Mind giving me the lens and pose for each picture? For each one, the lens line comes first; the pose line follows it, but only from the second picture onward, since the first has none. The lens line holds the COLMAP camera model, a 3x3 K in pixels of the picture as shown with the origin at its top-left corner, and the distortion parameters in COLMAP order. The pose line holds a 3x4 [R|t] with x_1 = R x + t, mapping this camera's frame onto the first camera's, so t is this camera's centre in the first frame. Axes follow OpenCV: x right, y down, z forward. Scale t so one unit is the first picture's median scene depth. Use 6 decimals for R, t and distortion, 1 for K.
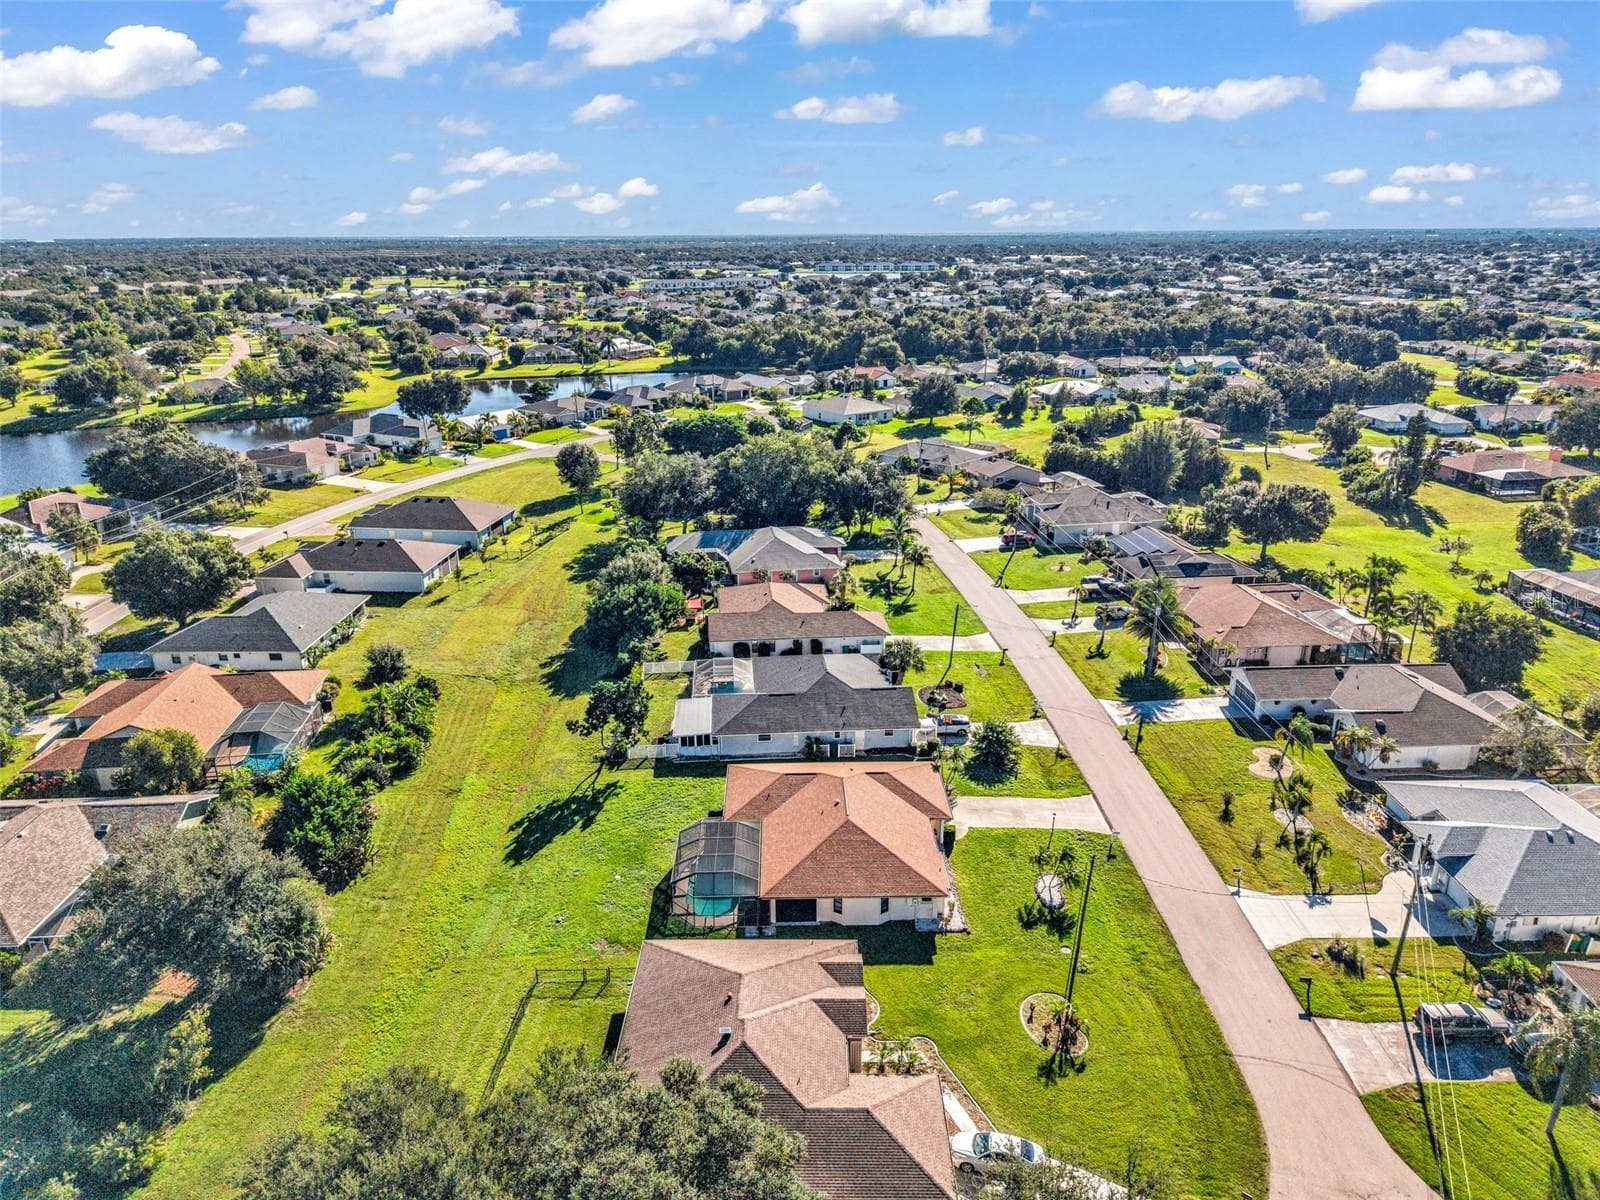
lens RADIAL K [[1067.1, 0, 806.3], [0, 1067.1, 600.2], [0, 0, 1]] dist [0.136920, -0.162075]
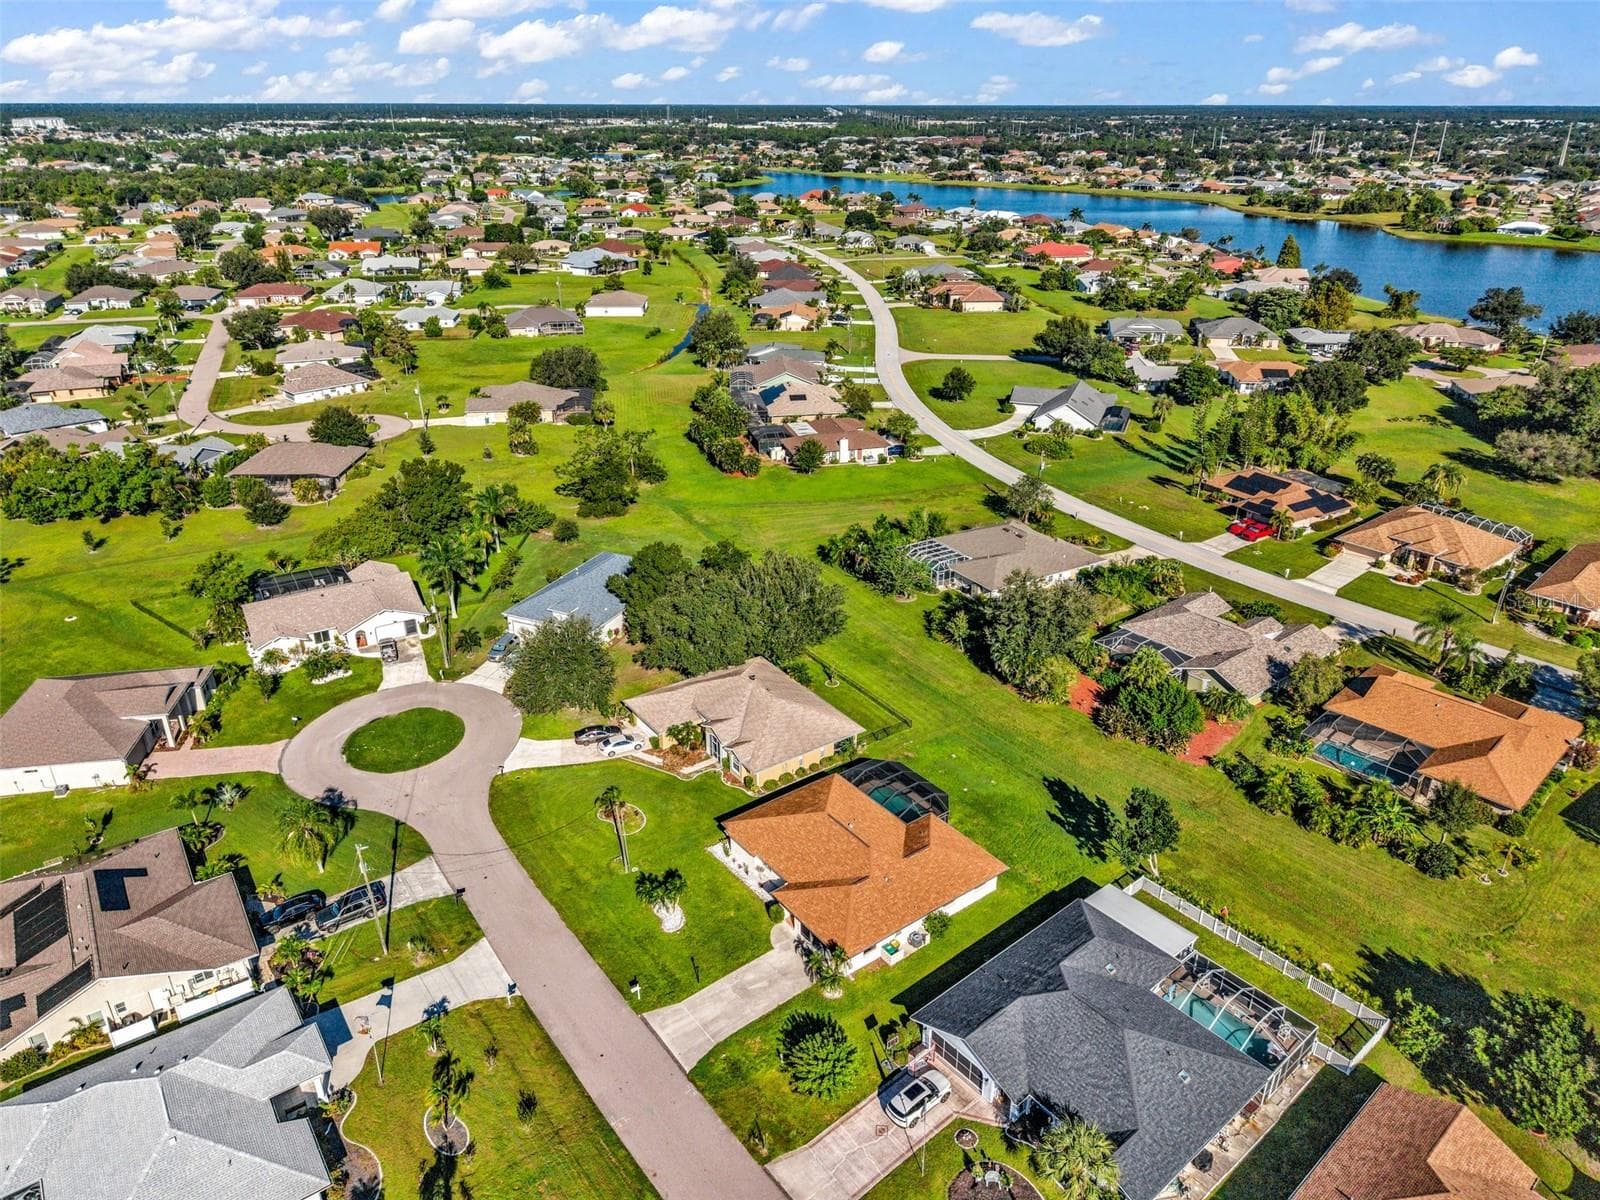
lens RADIAL K [[1069.2, 0, 798.4], [0, 1069.2, 603.7], [0, 0, 1]] dist [0.042606, -0.048358]
pose [[-0.812542, 0.250014, -0.526563, 0.498962], [-0.187918, 0.742762, 0.642644, -0.571353], [0.551781, 0.621126, -0.556543, 1.201765]]
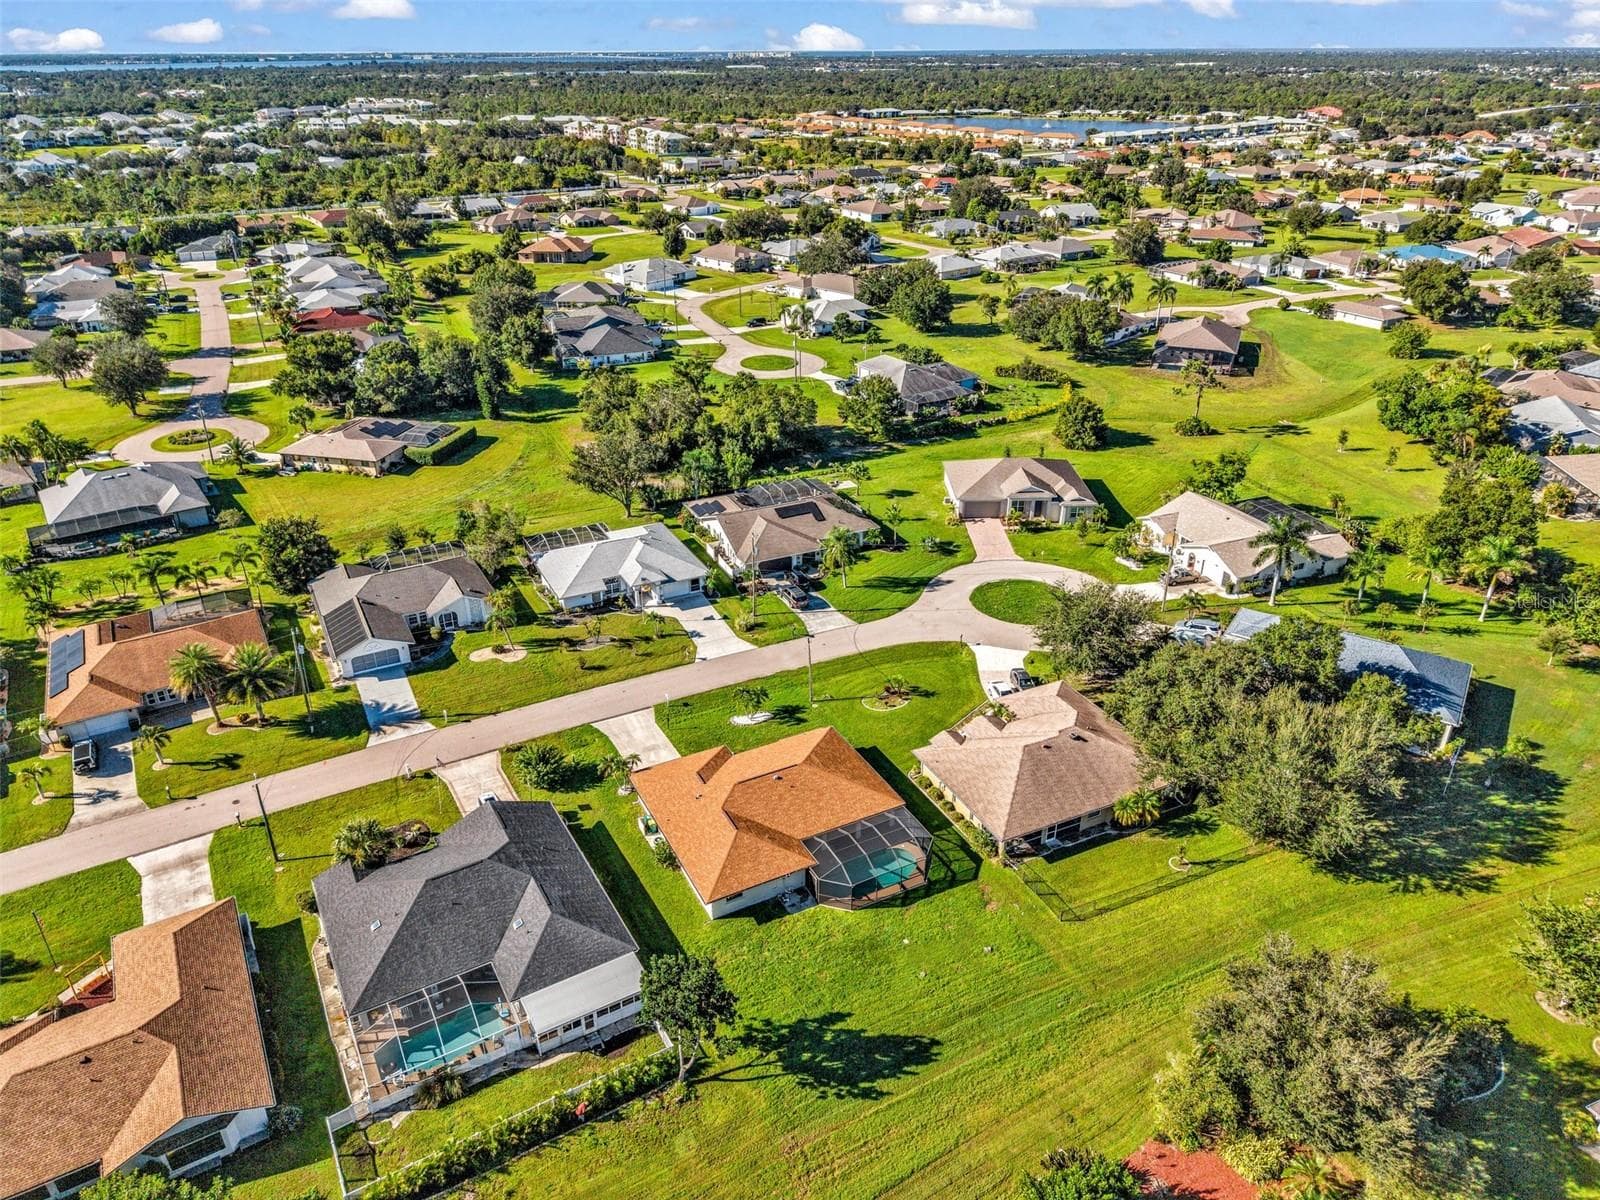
lens RADIAL K [[1073.1, 0, 798.1], [0, 1073.1, 597.1], [0, 0, 1]] dist [0.030220, -0.030444]
pose [[-0.436958, -0.403611, 0.803844, -0.650713], [0.298286, 0.778084, 0.552821, -0.458684], [-0.848583, 0.481335, -0.219598, 0.942209]]
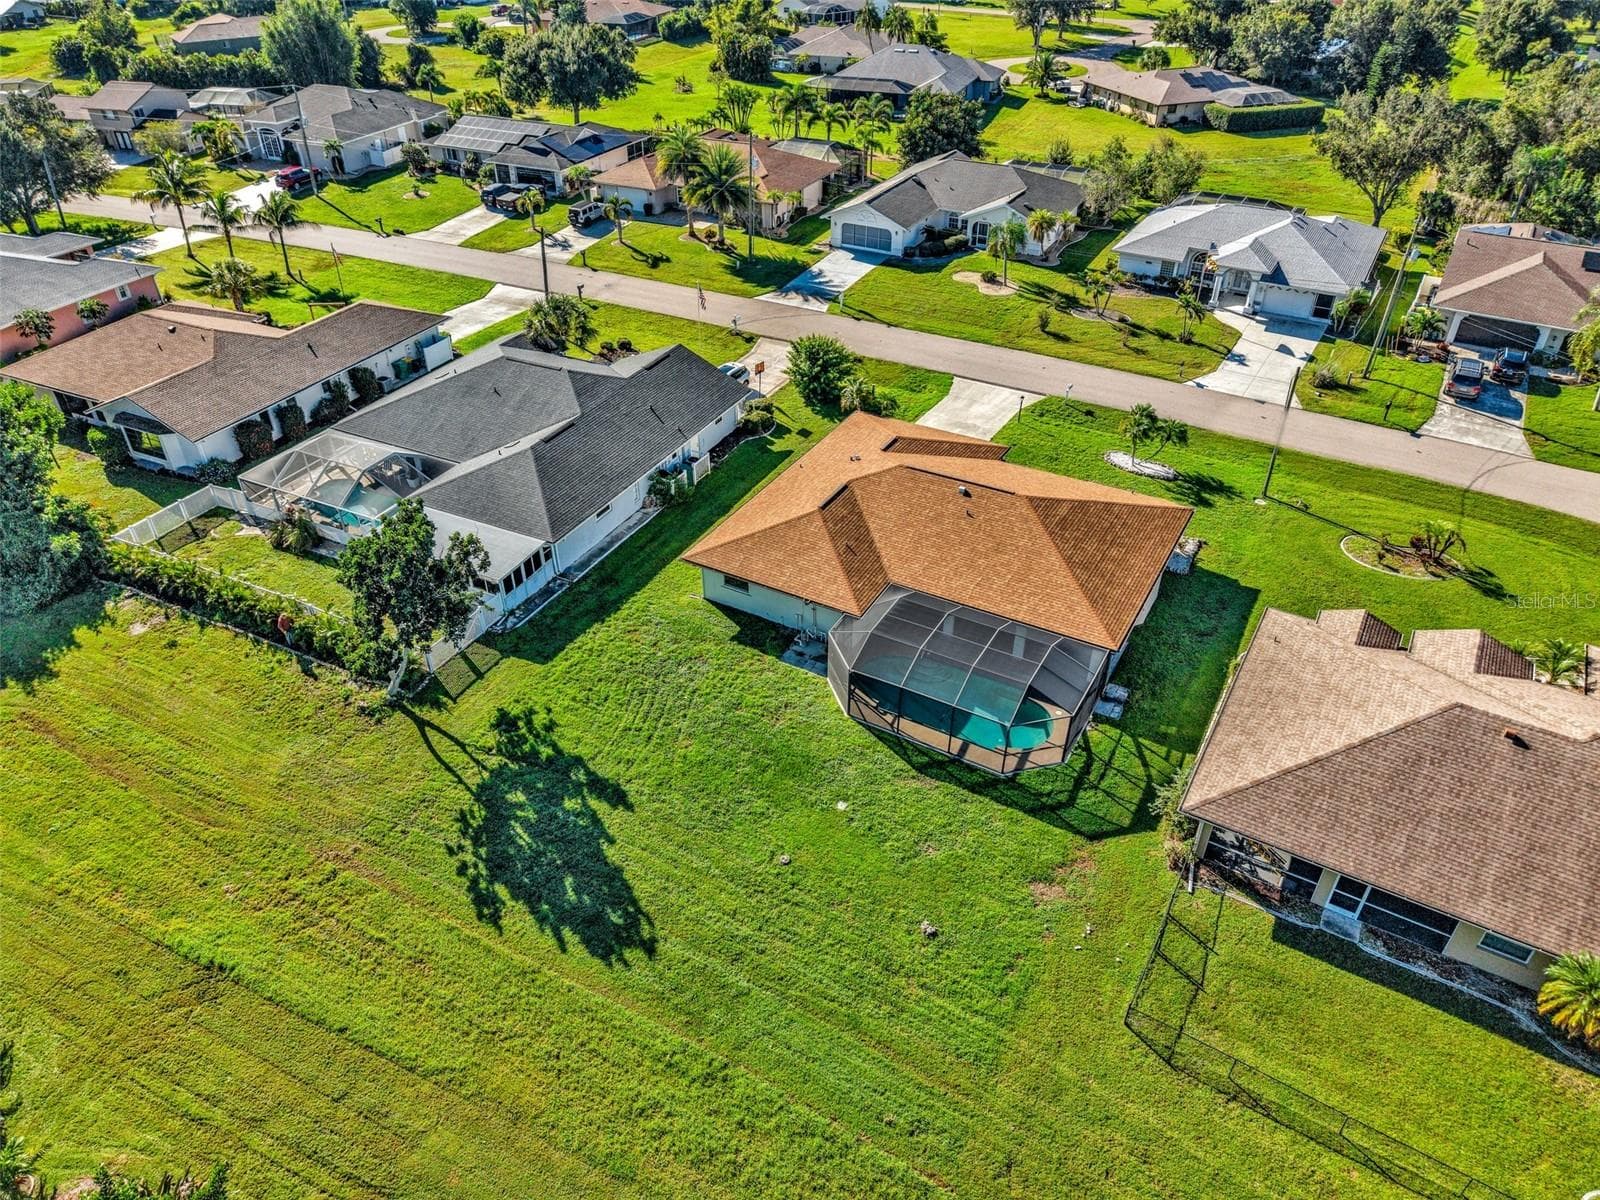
lens RADIAL K [[1073.1, 0, 798.1], [0, 1073.1, 597.1], [0, 0, 1]] dist [0.030220, -0.030444]
pose [[0.516867, -0.490856, 0.701362, -0.395916], [0.277803, 0.871121, 0.404937, -0.026660], [-0.809737, -0.014458, 0.586615, 0.598567]]
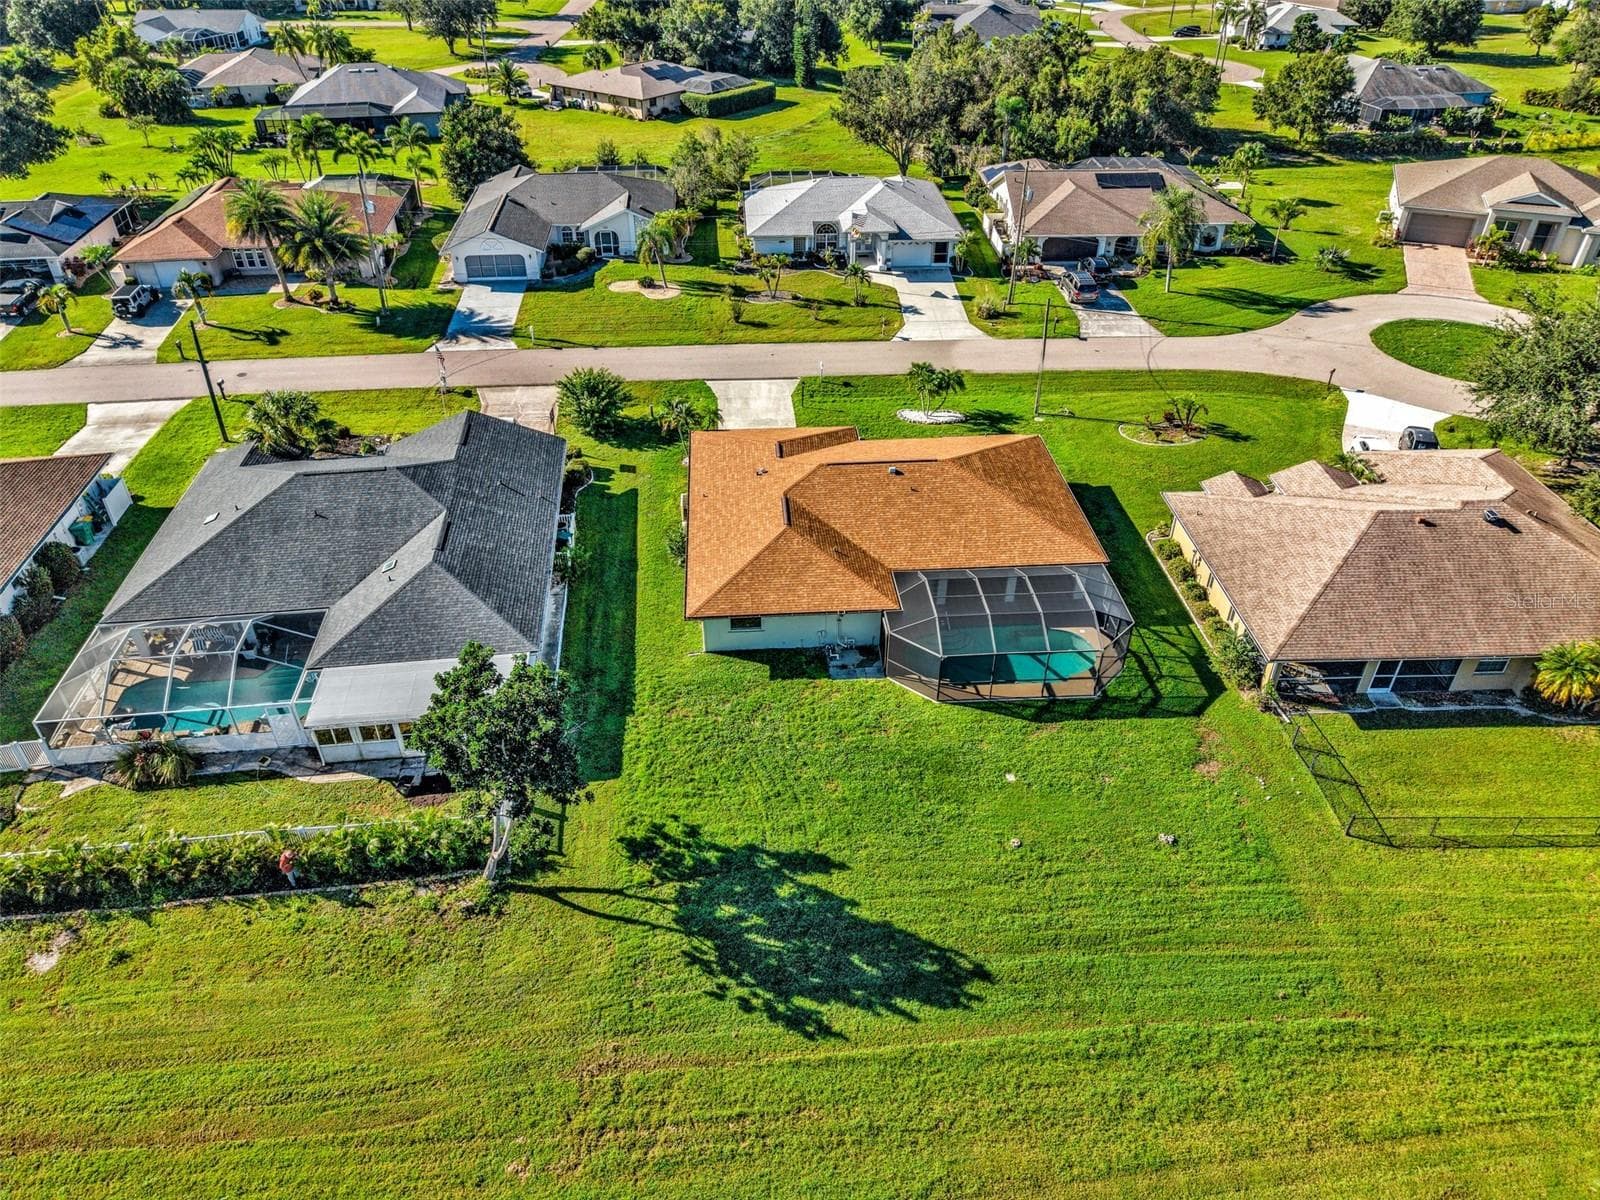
lens RADIAL K [[1073.1, 0, 798.1], [0, 1073.1, 597.1], [0, 0, 1]] dist [0.030220, -0.030444]
pose [[-0.044480, -0.572080, 0.818991, -0.443467], [0.324105, 0.767196, 0.553503, -0.104216], [-0.944975, 0.290059, 0.151289, 0.815595]]
